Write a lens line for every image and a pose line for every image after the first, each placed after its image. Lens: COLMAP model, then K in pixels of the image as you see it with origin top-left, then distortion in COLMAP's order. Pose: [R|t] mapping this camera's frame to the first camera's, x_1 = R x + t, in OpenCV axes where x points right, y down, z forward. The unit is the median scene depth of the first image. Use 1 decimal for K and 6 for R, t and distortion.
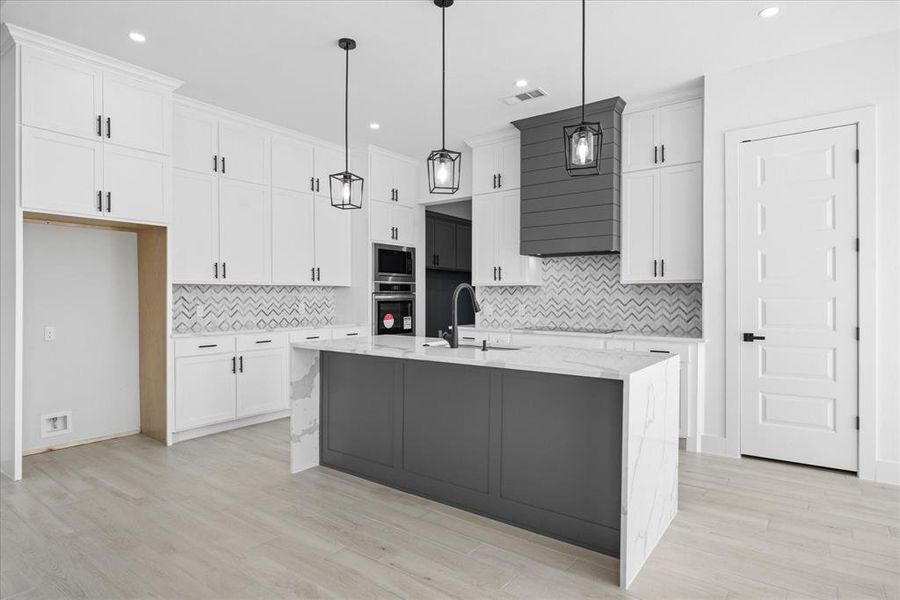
lens RADIAL K [[500.3, 0, 449.0], [0, 500.3, 294.9], [0, 0, 1]] dist [0.015400, -0.001721]
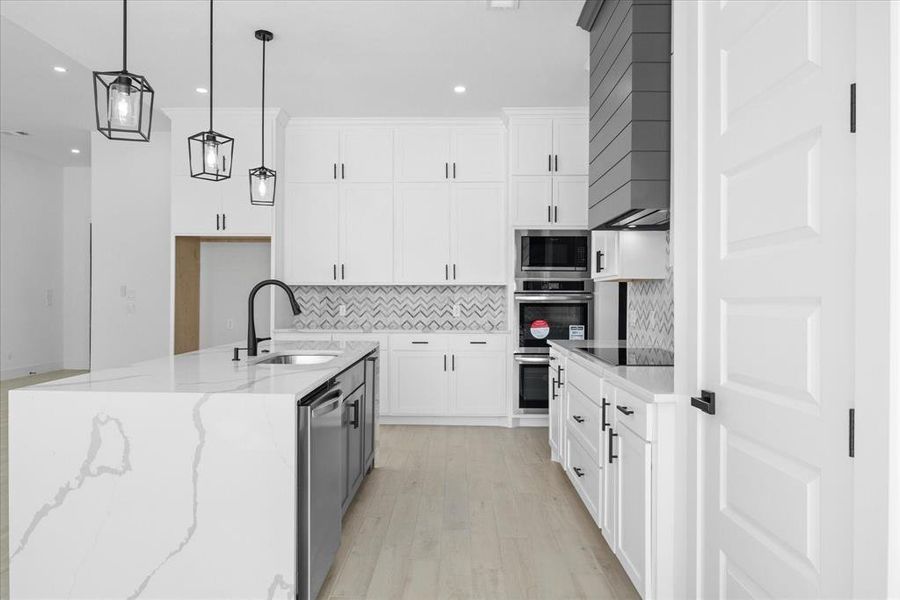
lens RADIAL K [[592.5, 0, 446.8], [0, 592.5, 296.3], [0, 0, 1]] dist [-0.000326, -0.000234]
pose [[0.594204, 0.003382, -0.804307, 0.569821], [-0.000814, 0.999993, 0.003603, -0.002230], [0.804314, -0.001486, 0.594202, 0.373835]]
